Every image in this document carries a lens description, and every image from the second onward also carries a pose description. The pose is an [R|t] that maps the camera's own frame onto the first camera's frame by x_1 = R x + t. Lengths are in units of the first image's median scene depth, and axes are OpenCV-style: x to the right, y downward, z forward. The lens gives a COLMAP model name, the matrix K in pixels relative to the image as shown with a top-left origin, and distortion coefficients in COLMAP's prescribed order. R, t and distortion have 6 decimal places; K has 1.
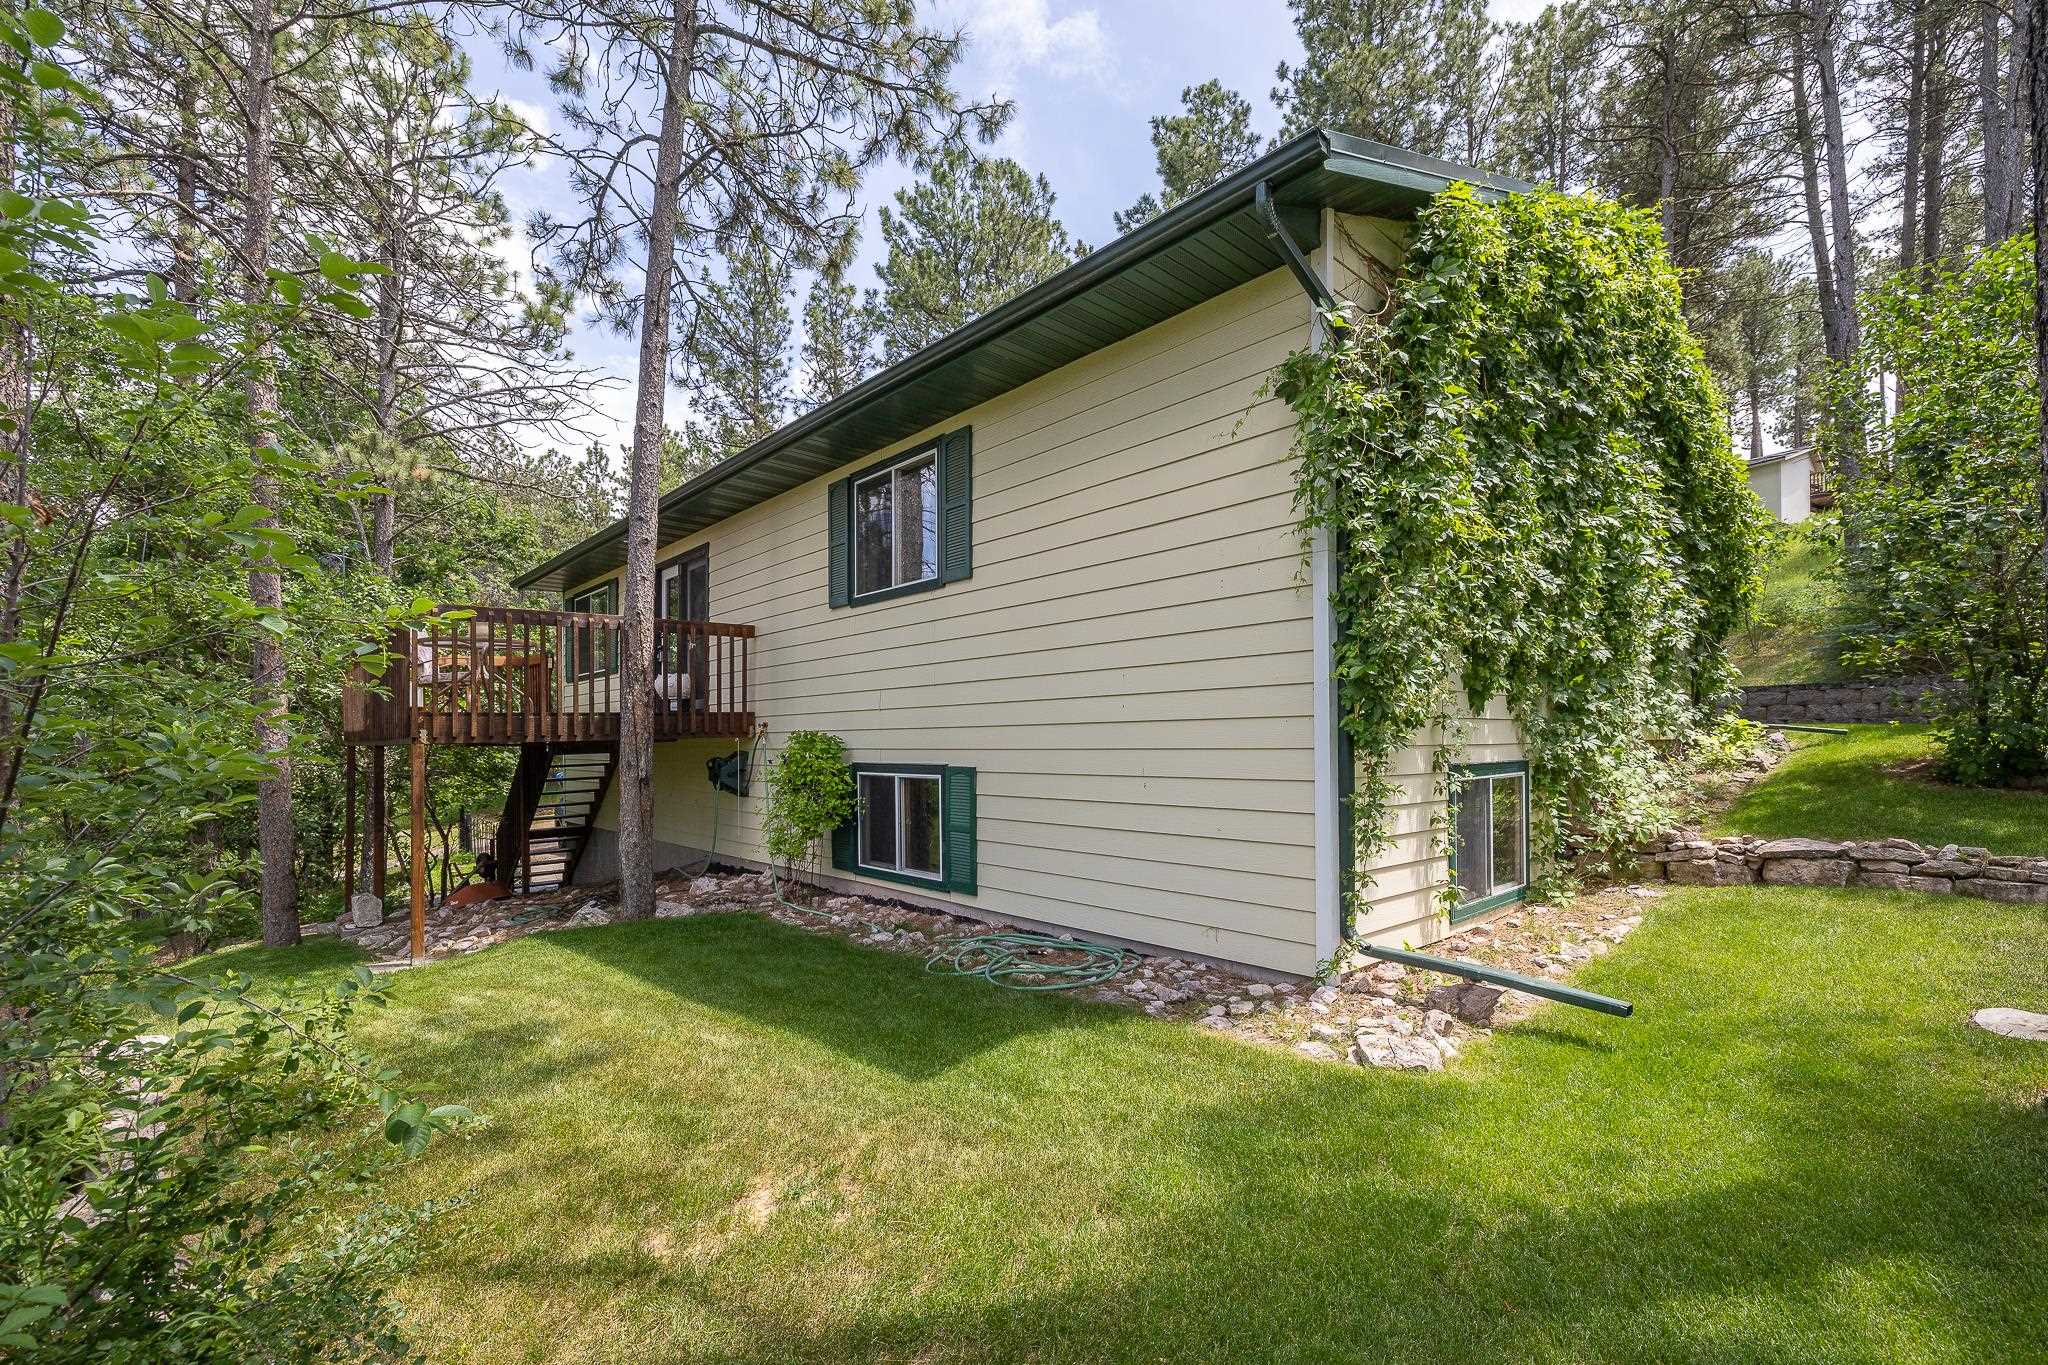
lens RADIAL K [[891.6, 0, 1024.0], [0, 891.6, 730.4], [0, 0, 1]] dist [0.000023, 0.000020]
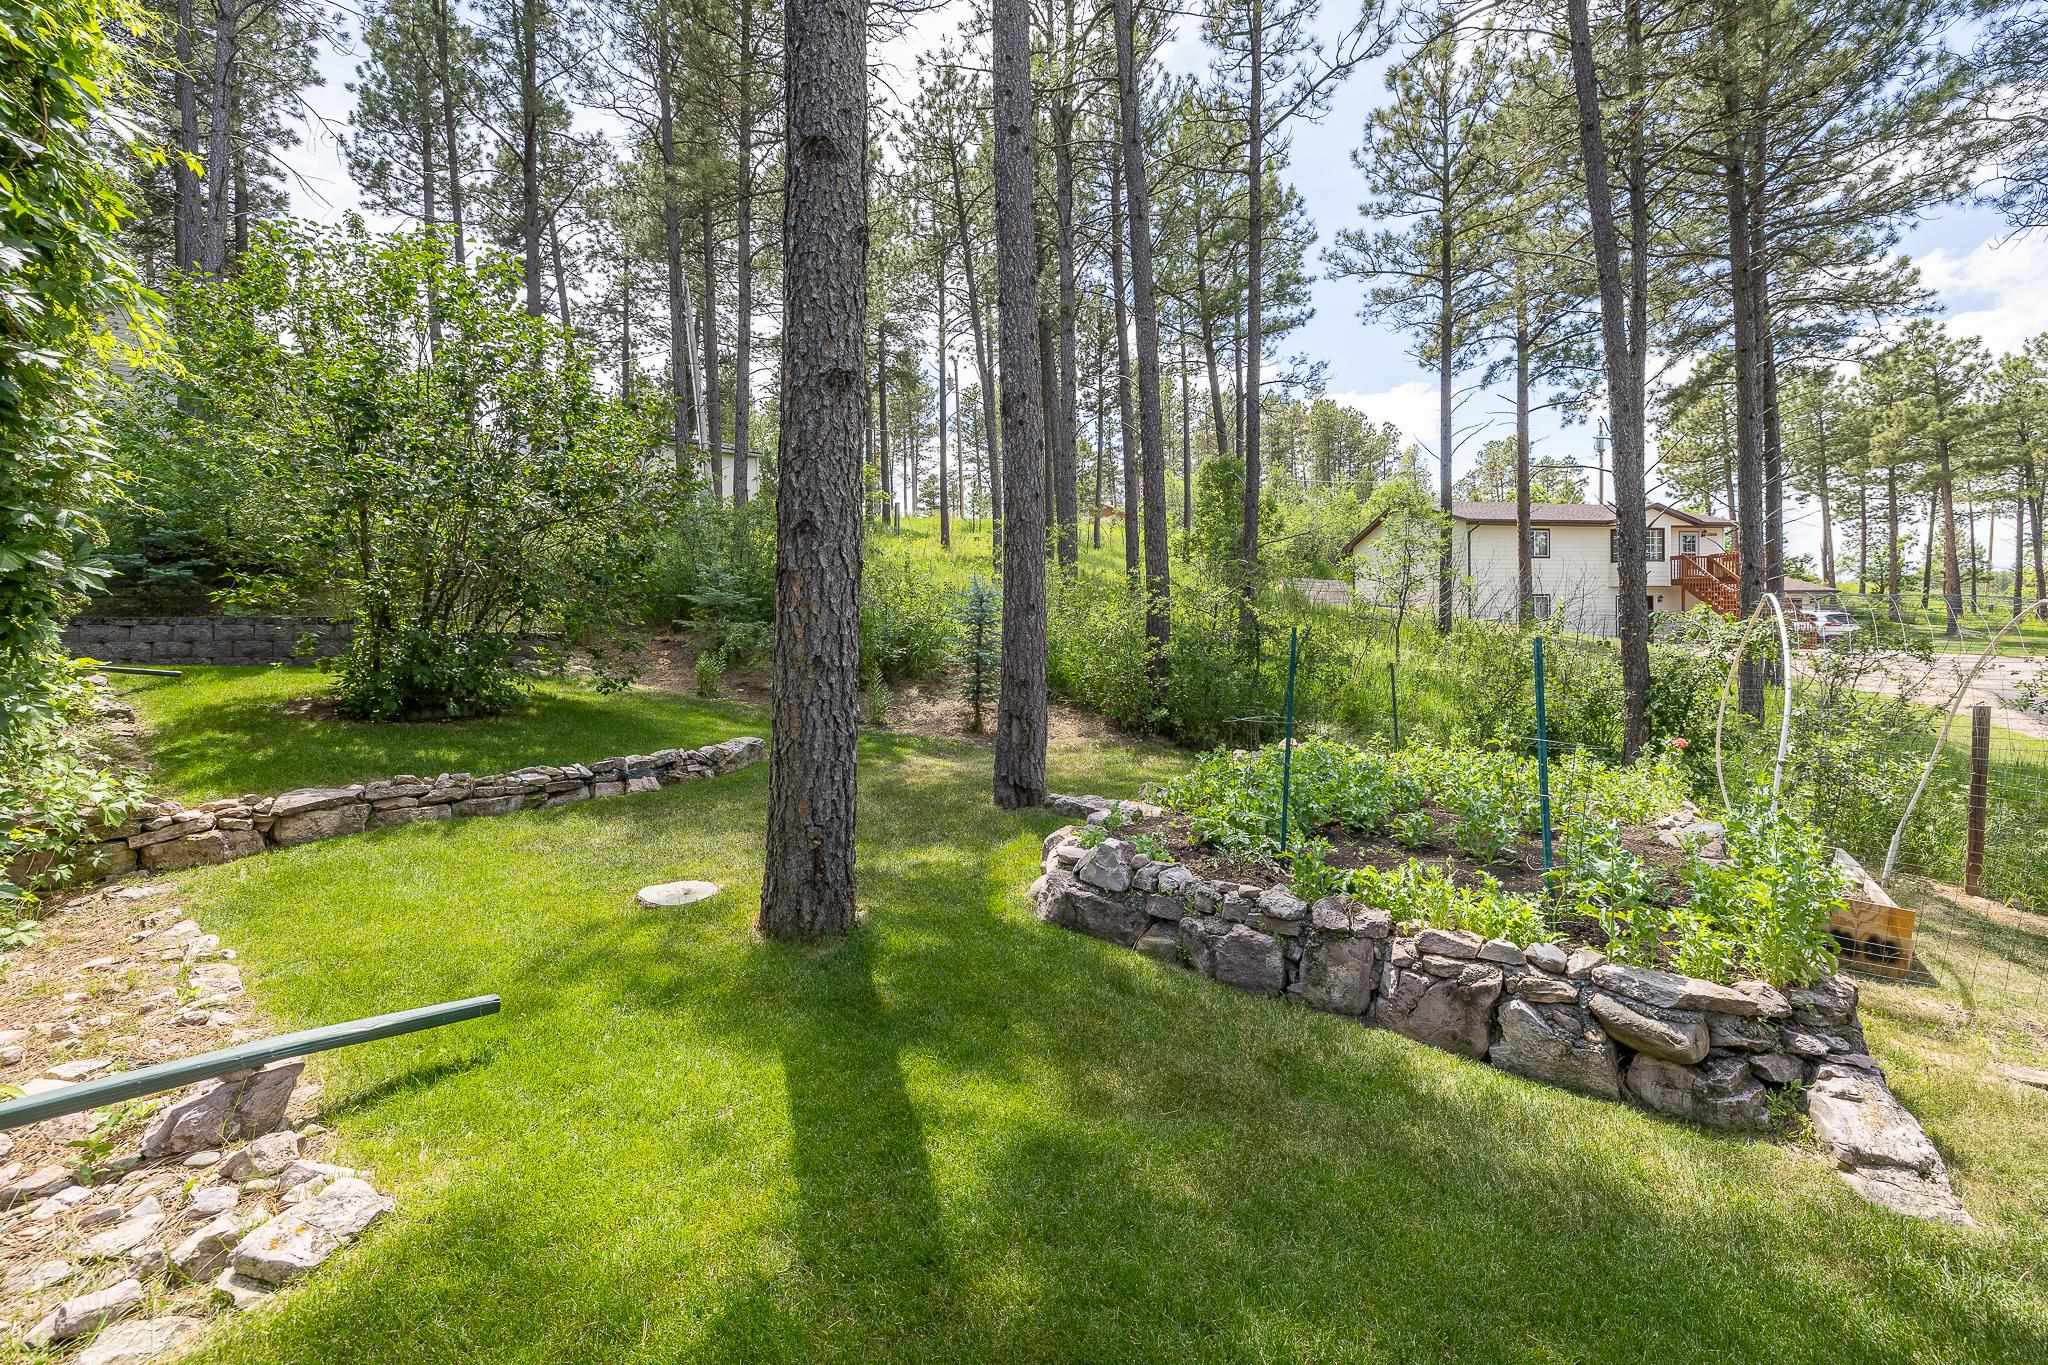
lens RADIAL K [[884.5, 0, 1024.0], [0, 884.5, 682.5], [0, 0, 1]] dist [0.000225, 0.000096]
pose [[-0.160043, -0.016964, 0.986964, -0.154470], [0.002394, 0.999843, 0.017573, -0.002864], [-0.987107, 0.005175, -0.159978, 0.436471]]
